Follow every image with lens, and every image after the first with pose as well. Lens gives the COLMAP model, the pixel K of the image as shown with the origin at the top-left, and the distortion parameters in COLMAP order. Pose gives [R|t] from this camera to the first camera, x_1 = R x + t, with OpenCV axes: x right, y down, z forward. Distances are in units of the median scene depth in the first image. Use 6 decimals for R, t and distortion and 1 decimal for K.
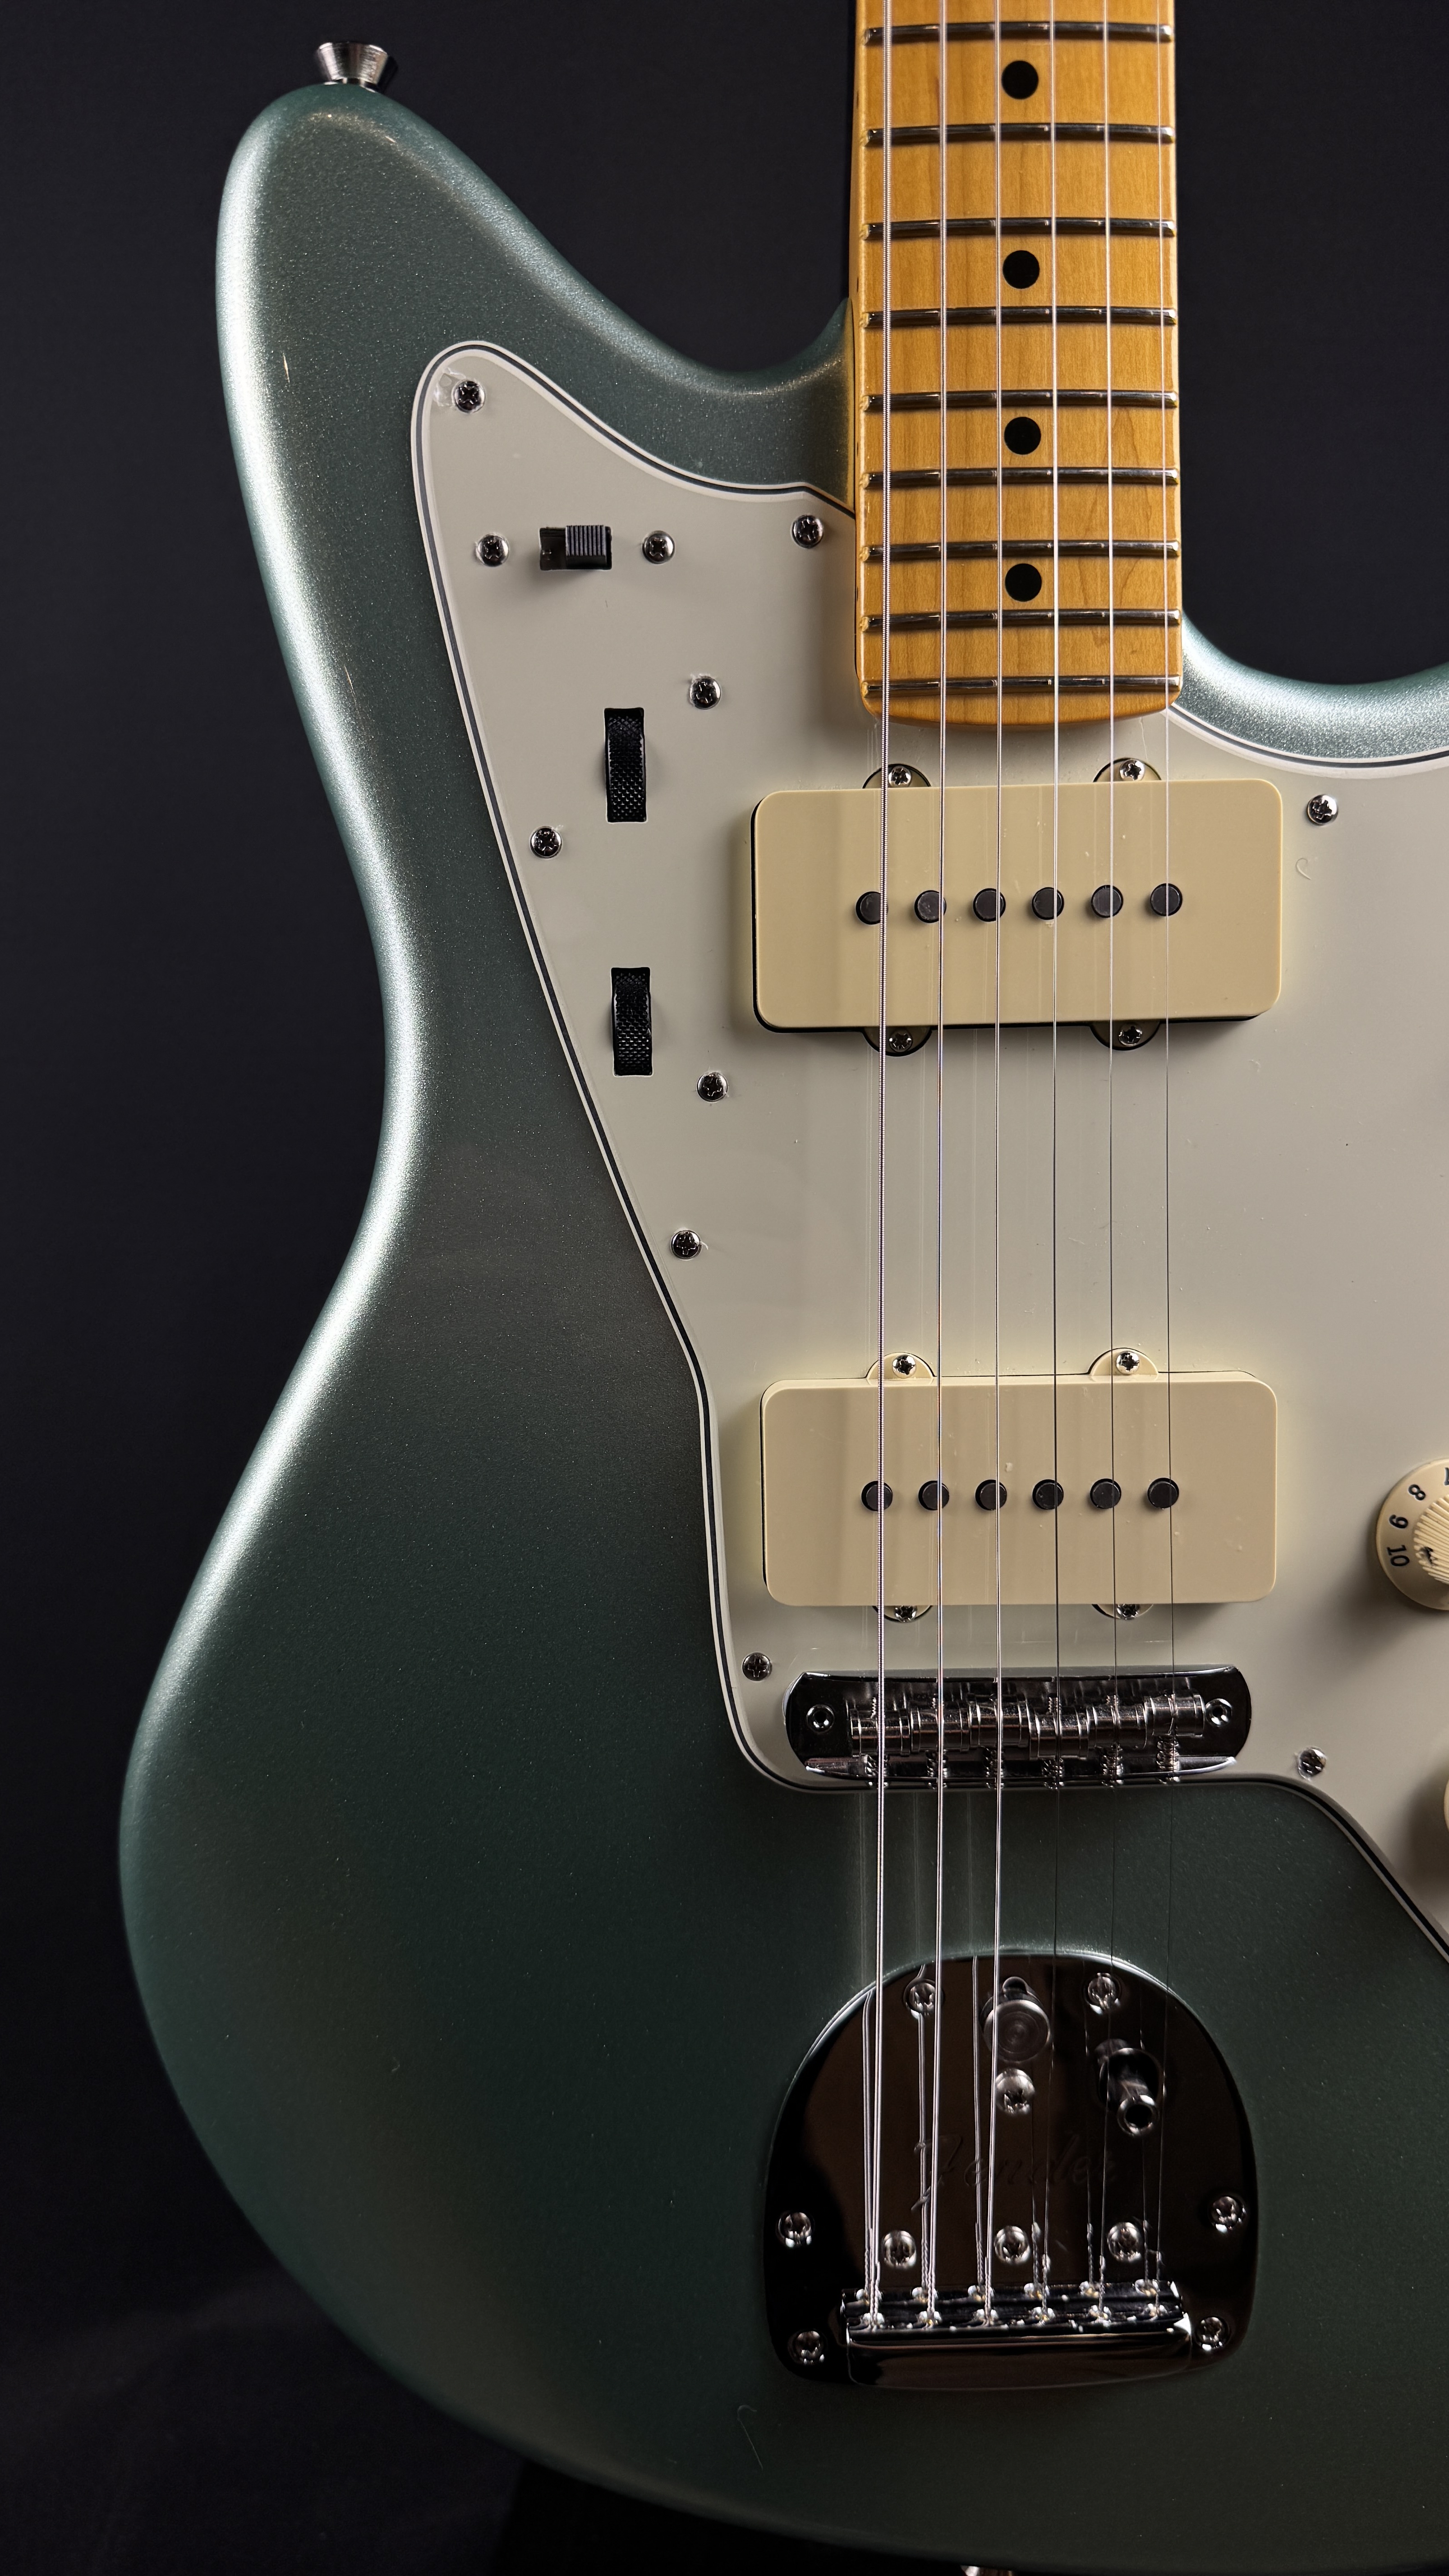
lens RADIAL K [[1837.3, 0, 728.2], [0, 1837.3, 1321.9], [0, 0, 1]] dist [0.003504, -0.004572]
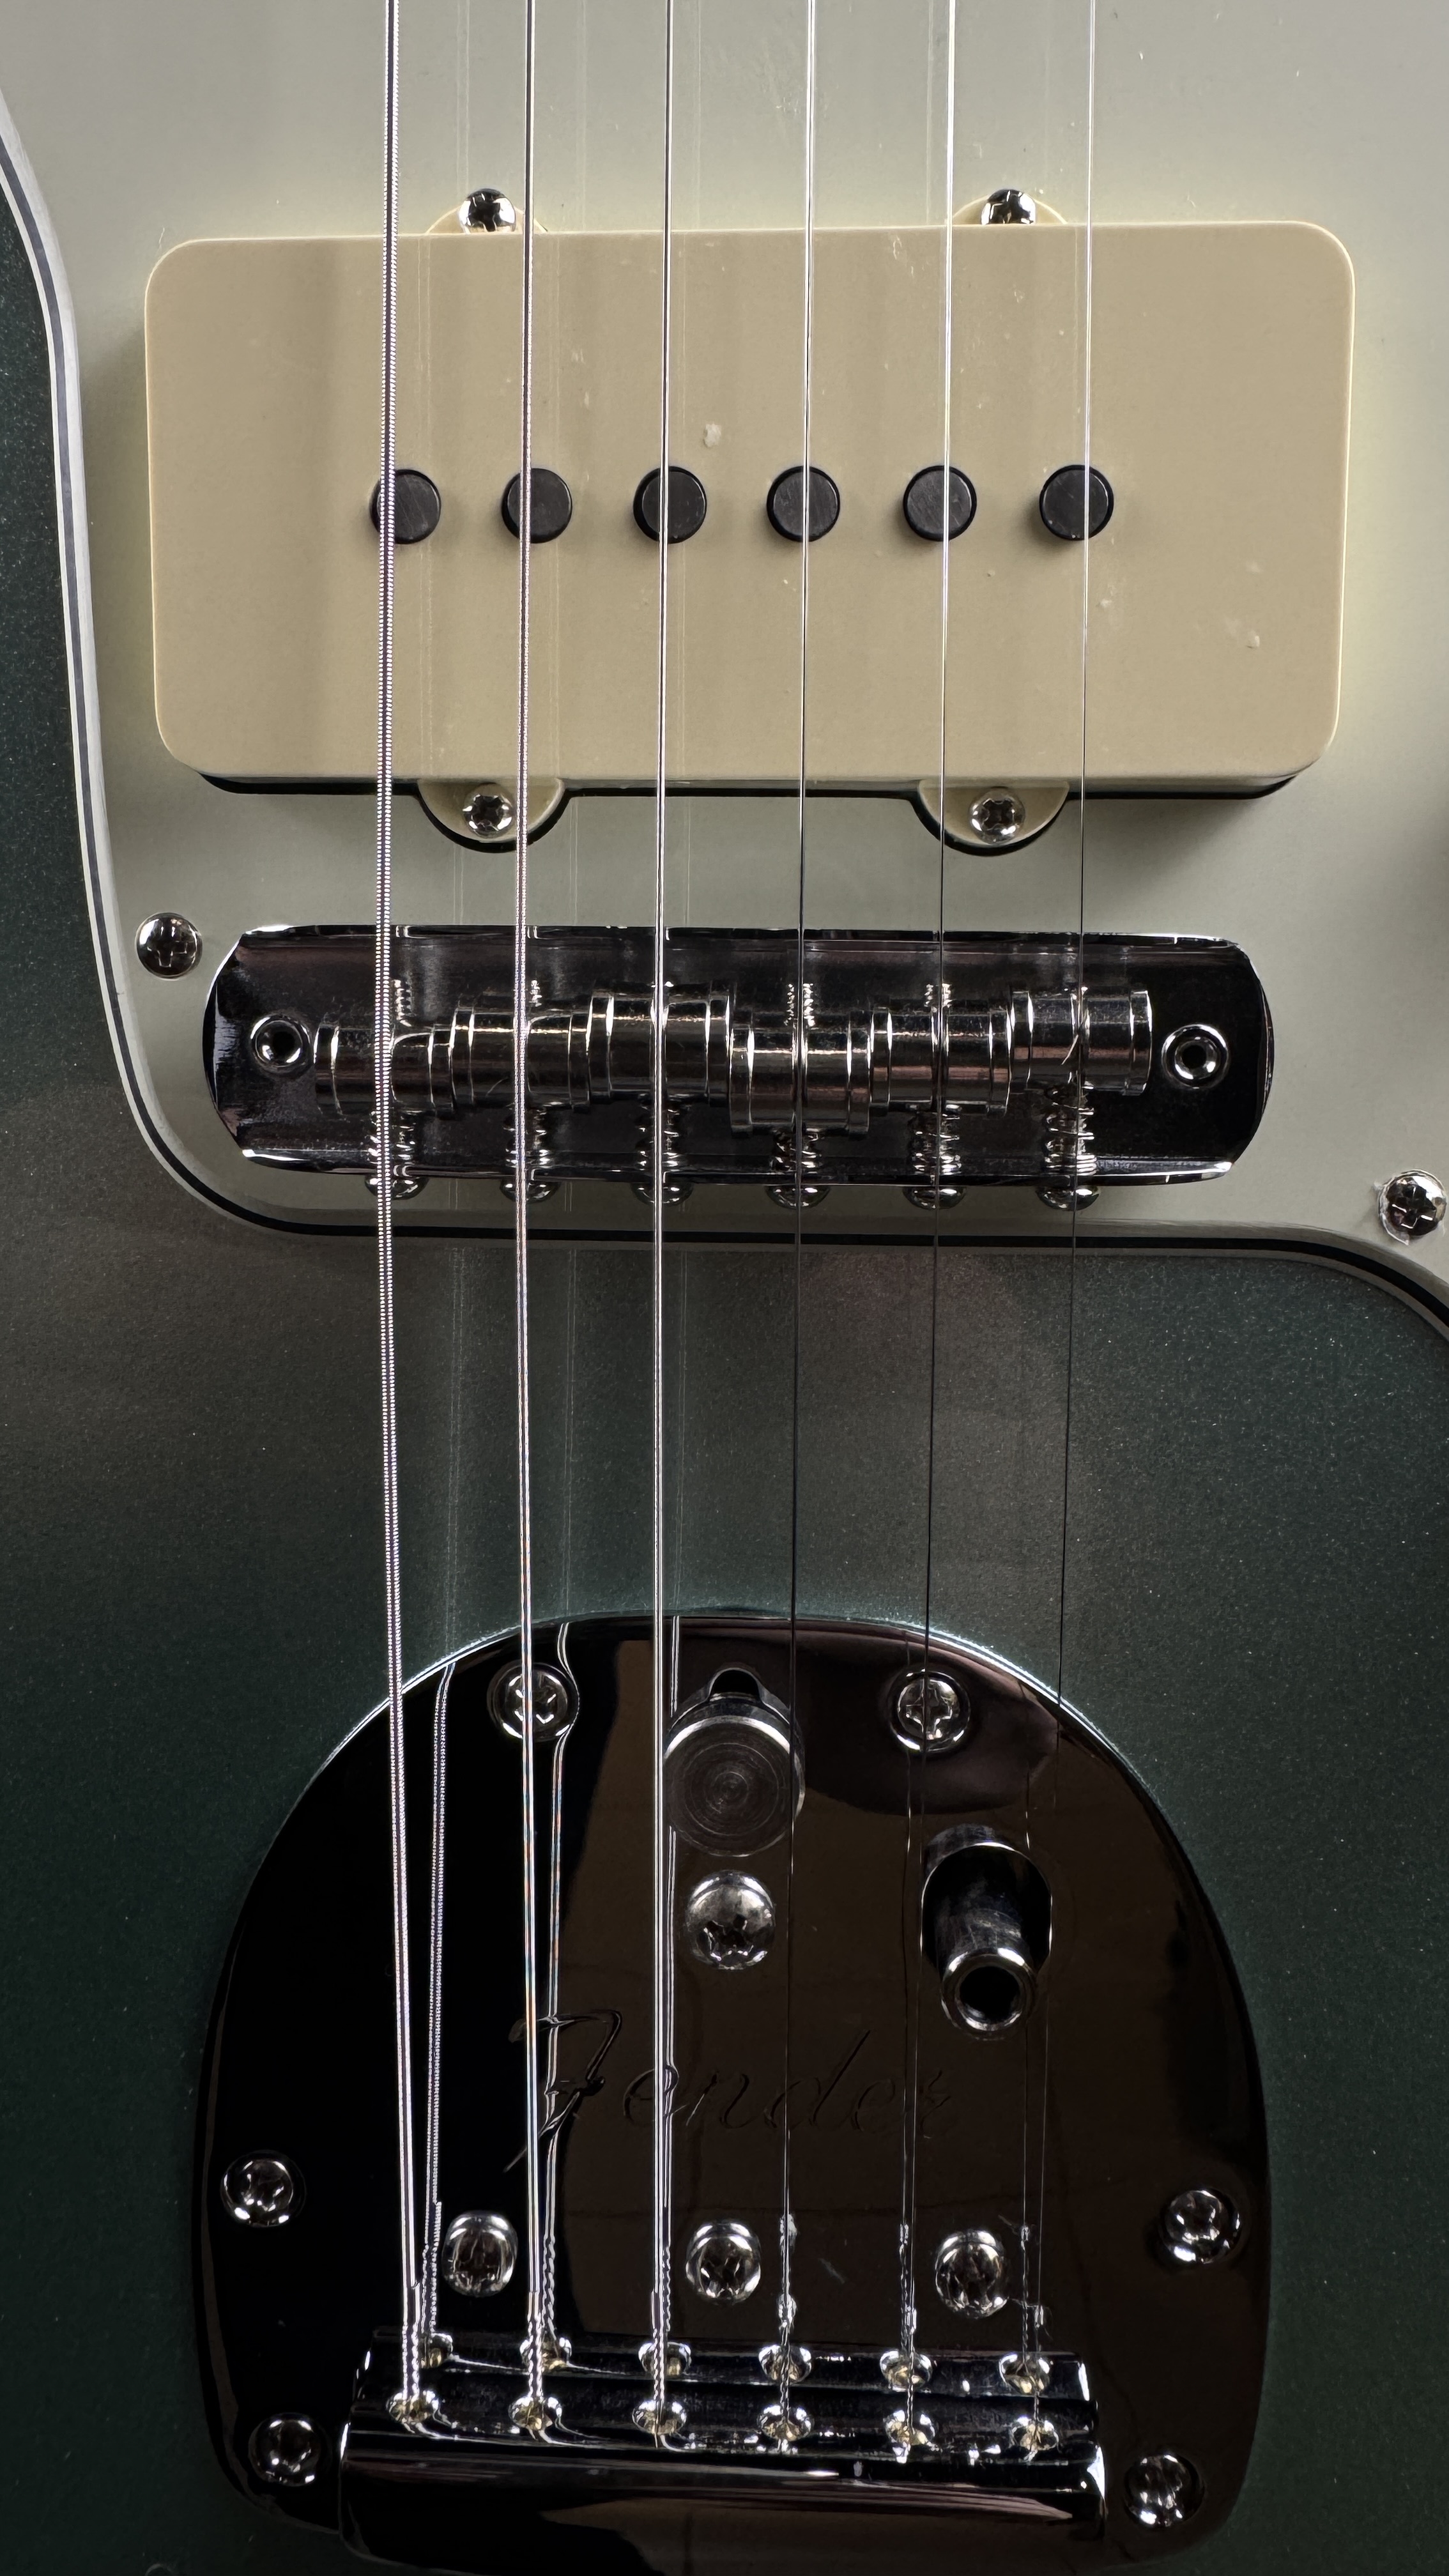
lens RADIAL K [[1806.3, 0, 724.4], [0, 1806.3, 1144.6], [0, 0, 1]] dist [0.030970, -0.034280]
pose [[0.996697, 0.027861, -0.076276, 0.188111], [-0.029537, 0.999345, -0.020922, 0.241721], [0.075643, 0.023106, 0.996867, 0.560631]]
